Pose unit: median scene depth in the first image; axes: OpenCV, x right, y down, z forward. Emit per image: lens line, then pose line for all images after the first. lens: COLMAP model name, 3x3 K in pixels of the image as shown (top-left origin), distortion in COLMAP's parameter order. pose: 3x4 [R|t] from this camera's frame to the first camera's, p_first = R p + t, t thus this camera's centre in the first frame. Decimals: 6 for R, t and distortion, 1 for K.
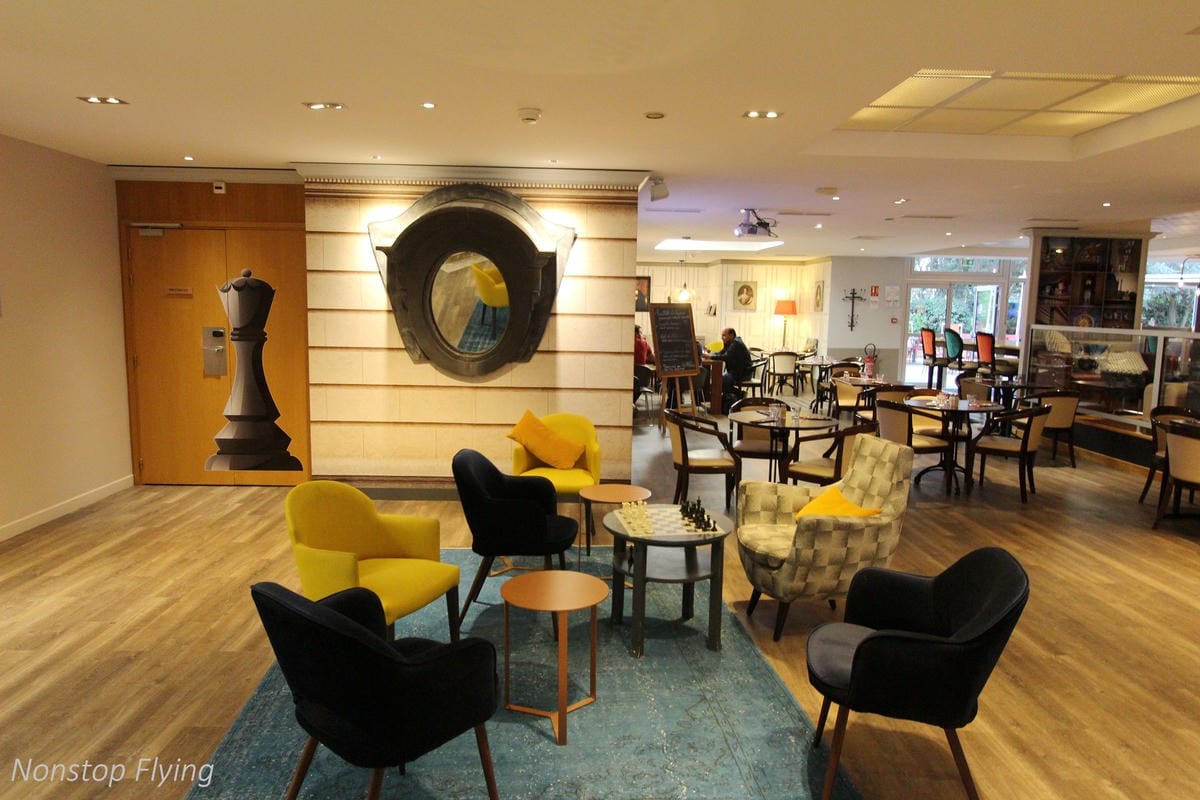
lens RADIAL K [[775.5, 0, 599.7], [0, 775.5, 400.0], [0, 0, 1]] dist [-0.001378, -0.000249]
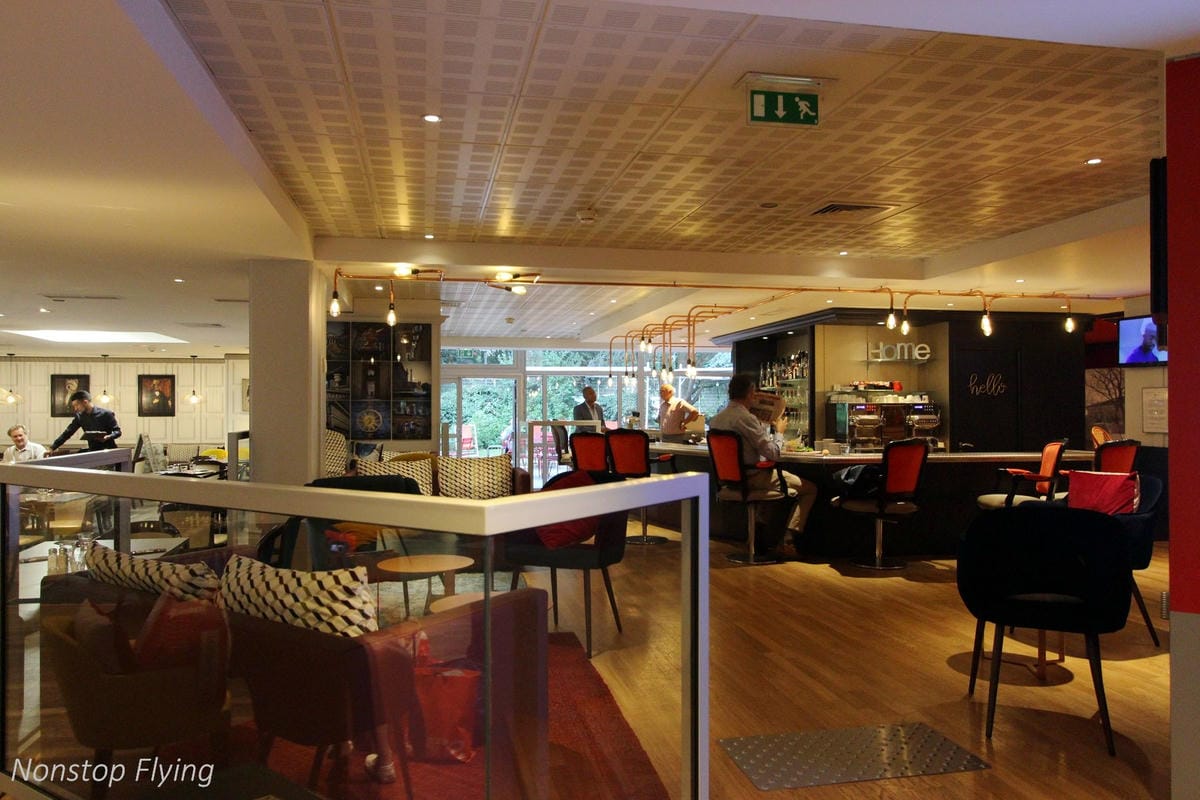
lens RADIAL K [[838.0, 0, 599.6], [0, 838.0, 400.7], [0, 0, 1]] dist [0.000478, 0.000314]
pose [[0.984971, -0.018268, 0.171753, 0.717639], [0.040384, 0.991186, -0.126173, 0.007727], [-0.167934, 0.131212, 0.977027, 0.043971]]
